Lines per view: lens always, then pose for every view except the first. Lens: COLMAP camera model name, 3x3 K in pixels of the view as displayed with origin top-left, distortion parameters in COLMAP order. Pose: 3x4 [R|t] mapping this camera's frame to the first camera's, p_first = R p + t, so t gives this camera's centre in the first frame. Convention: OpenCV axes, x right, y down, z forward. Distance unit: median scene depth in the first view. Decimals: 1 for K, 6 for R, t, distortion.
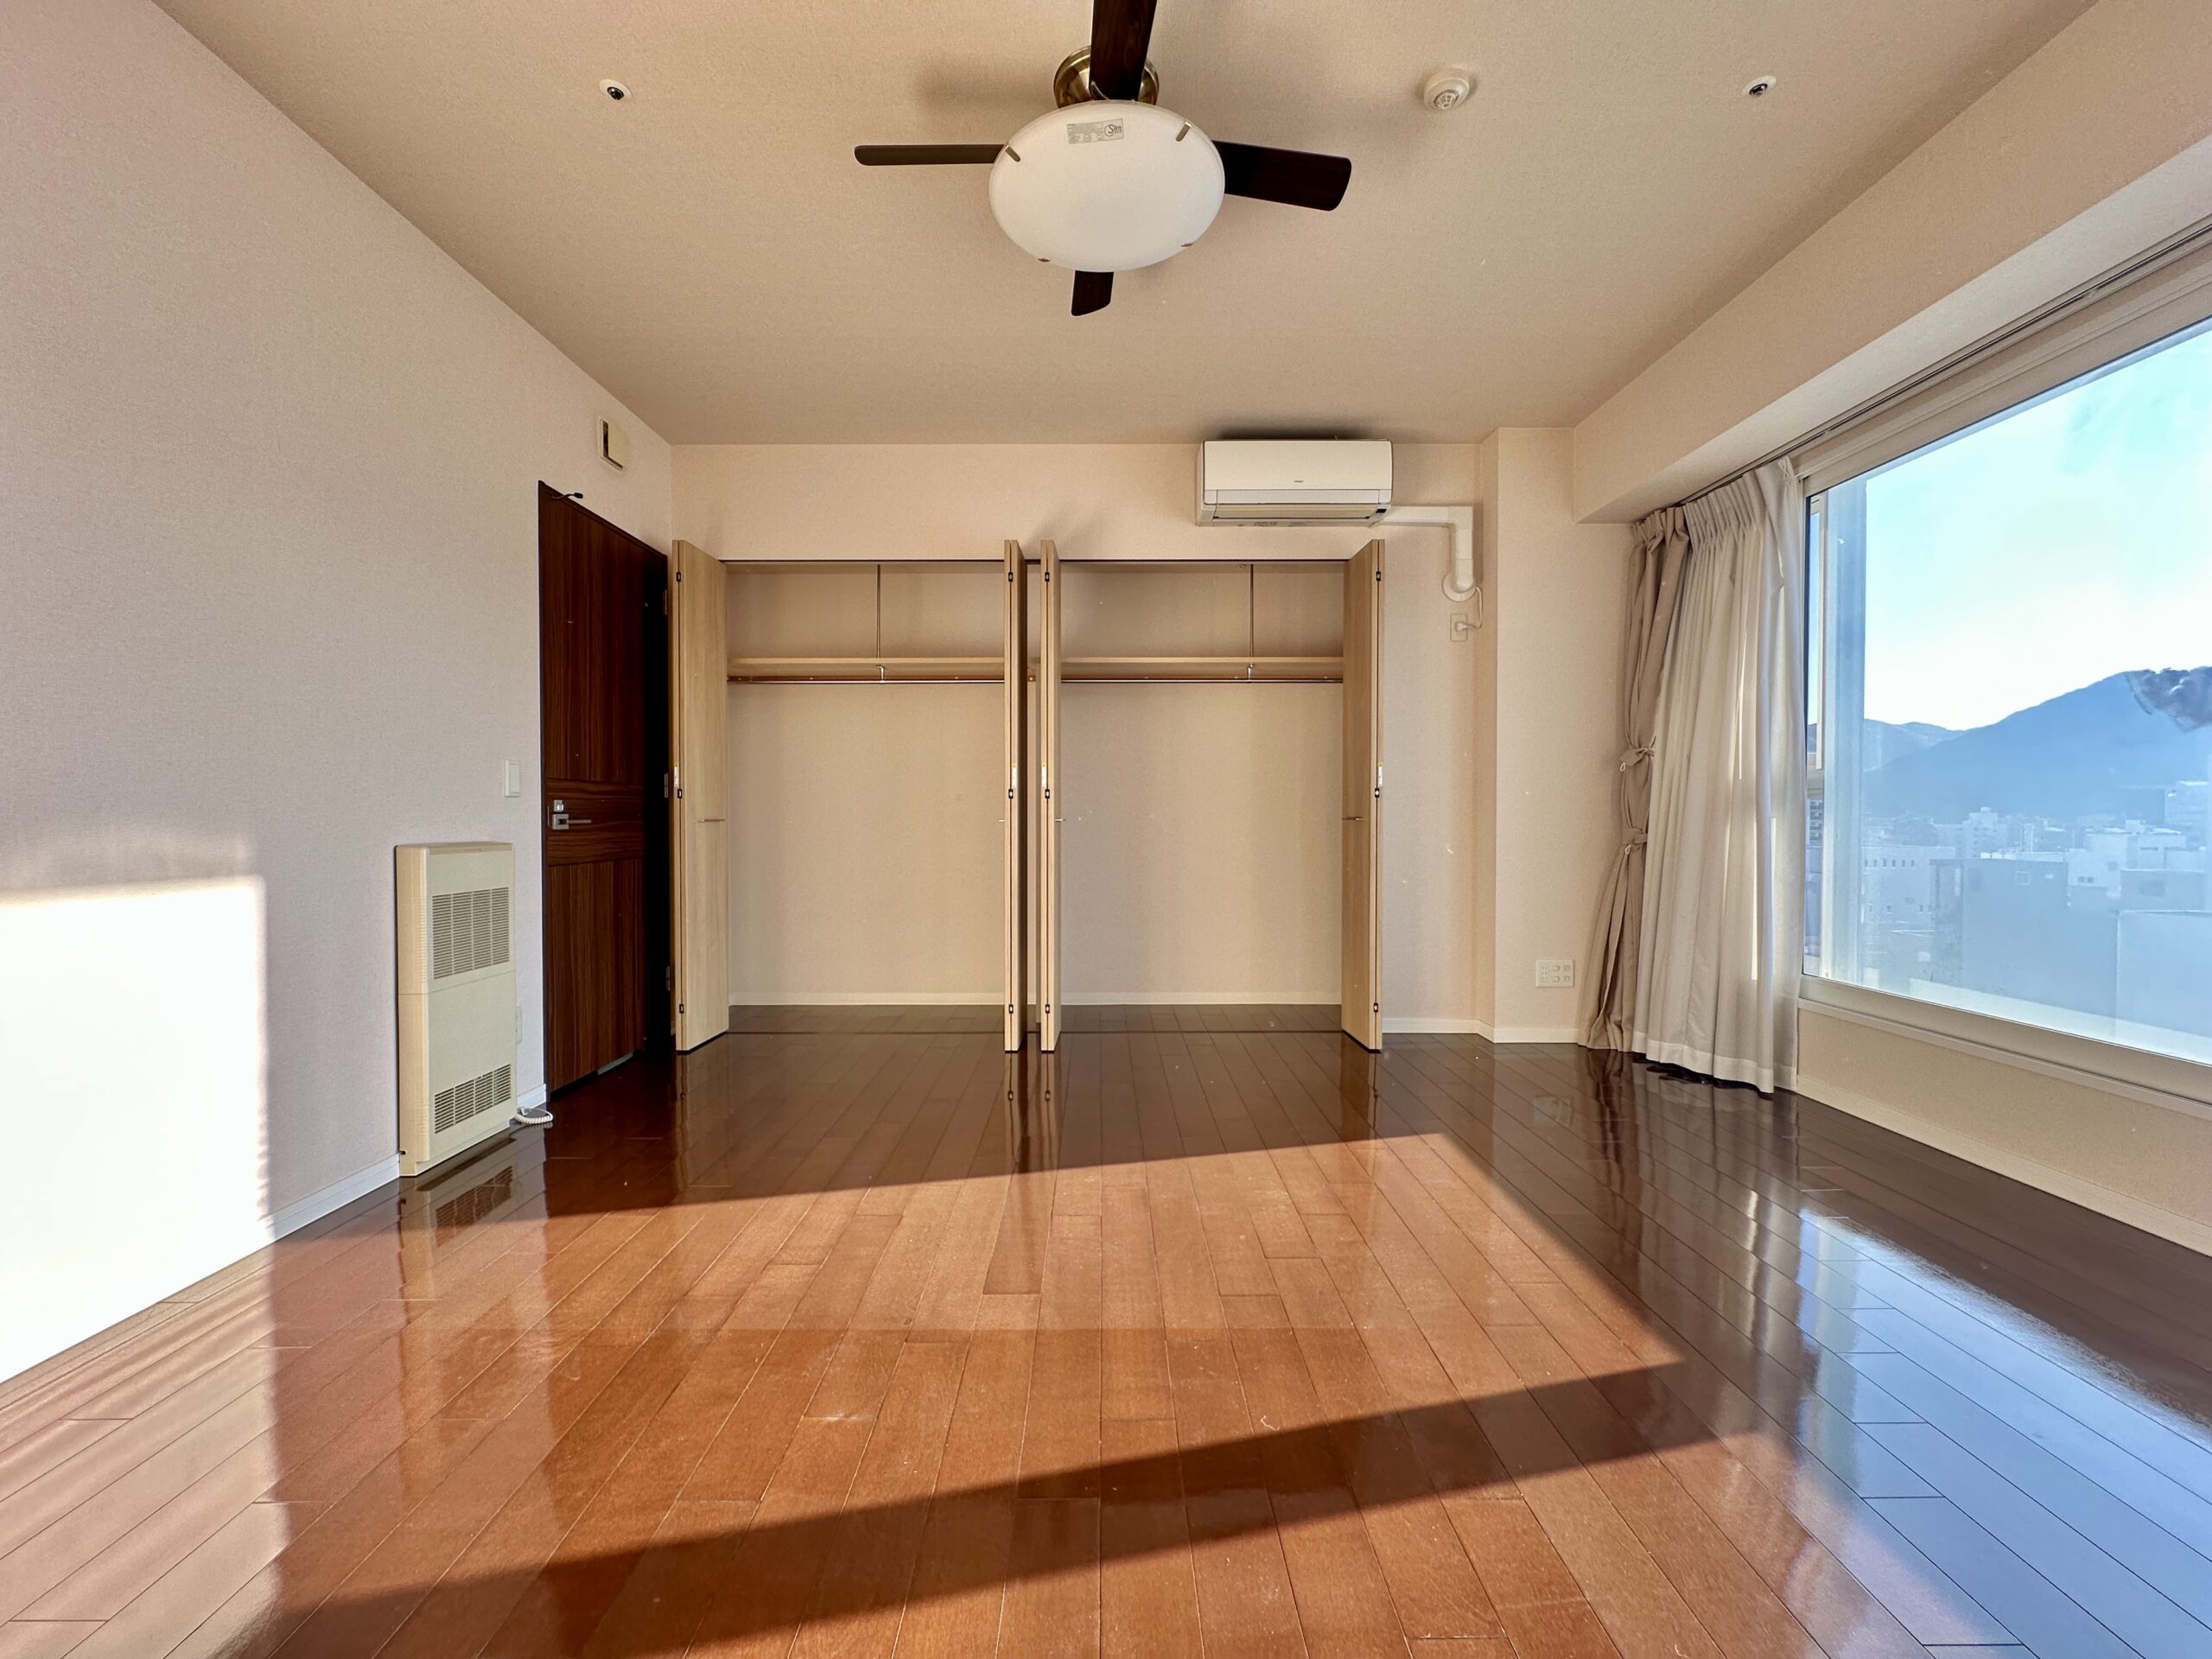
lens RADIAL K [[884.1, 0, 1099.3], [0, 884.1, 827.8], [0, 0, 1]] dist [-0.004555, 0.001114]
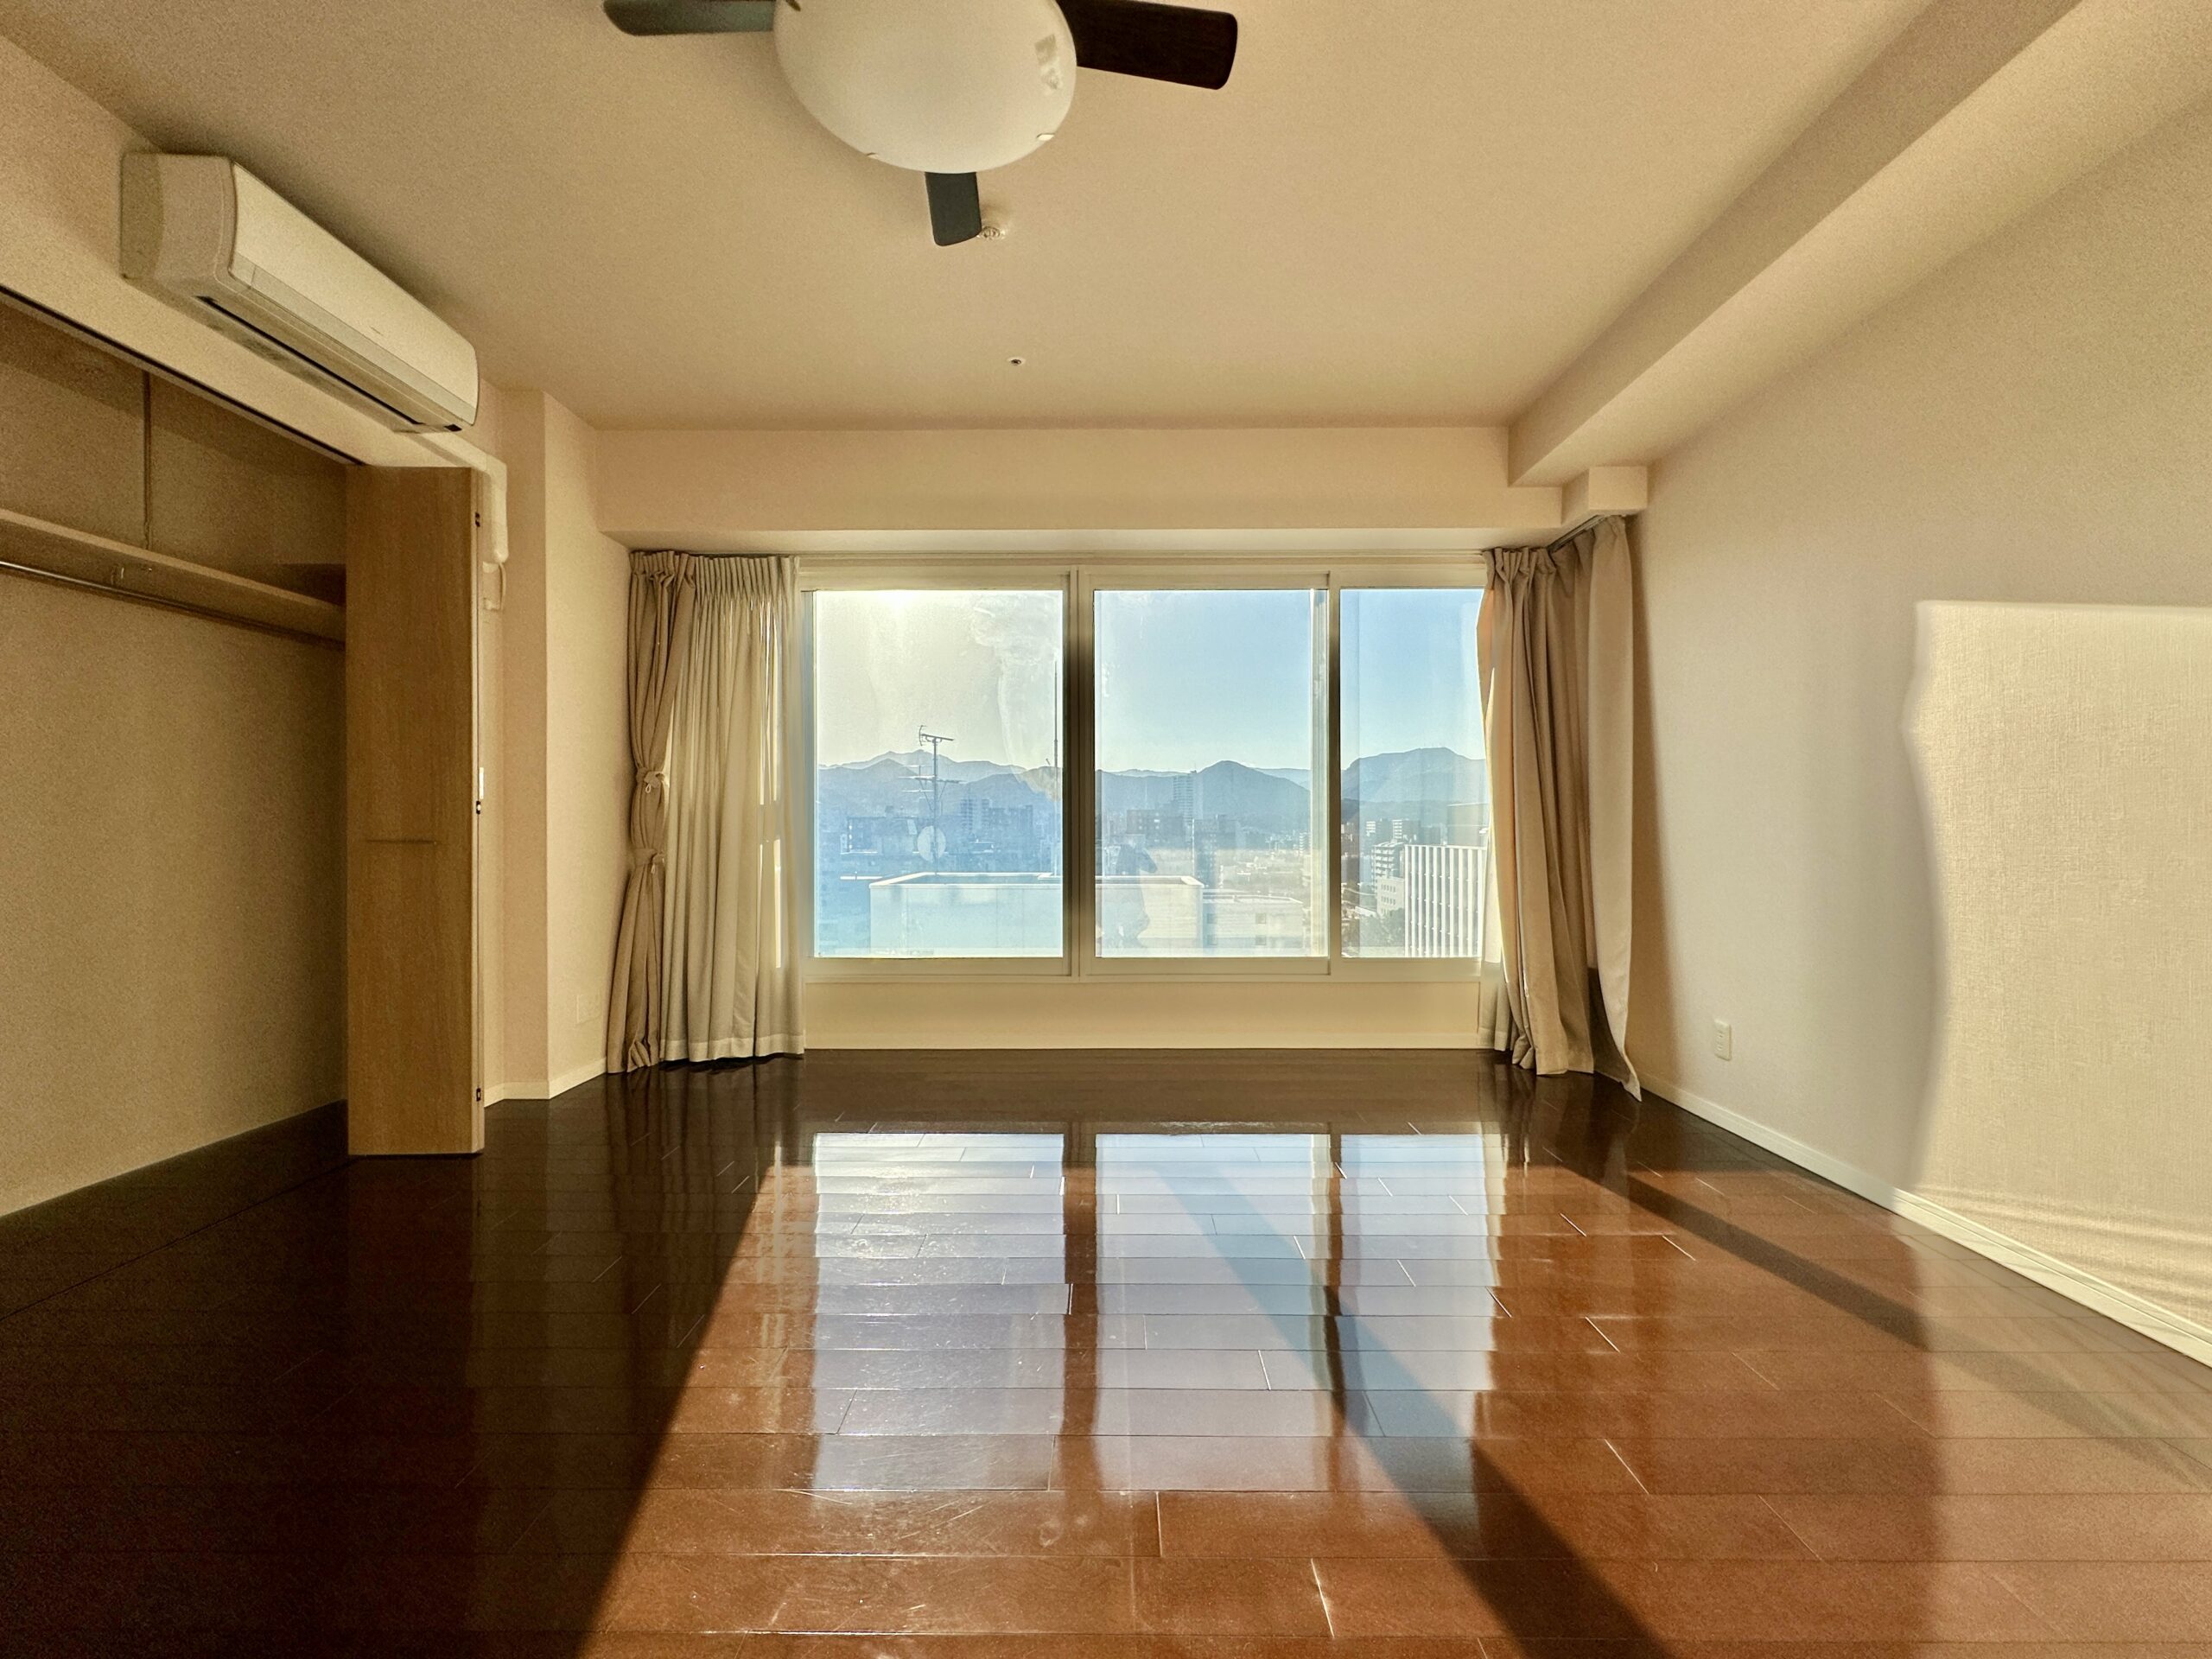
lens RADIAL K [[884.1, 0, 1099.1], [0, 884.1, 828.9], [0, 0, 1]] dist [-0.004555, 0.001114]
pose [[0.016443, -0.001201, 0.999864, -0.437737], [0.011315, 0.999935, 0.001015, -0.017356], [-0.999801, 0.011297, 0.016456, 0.474131]]
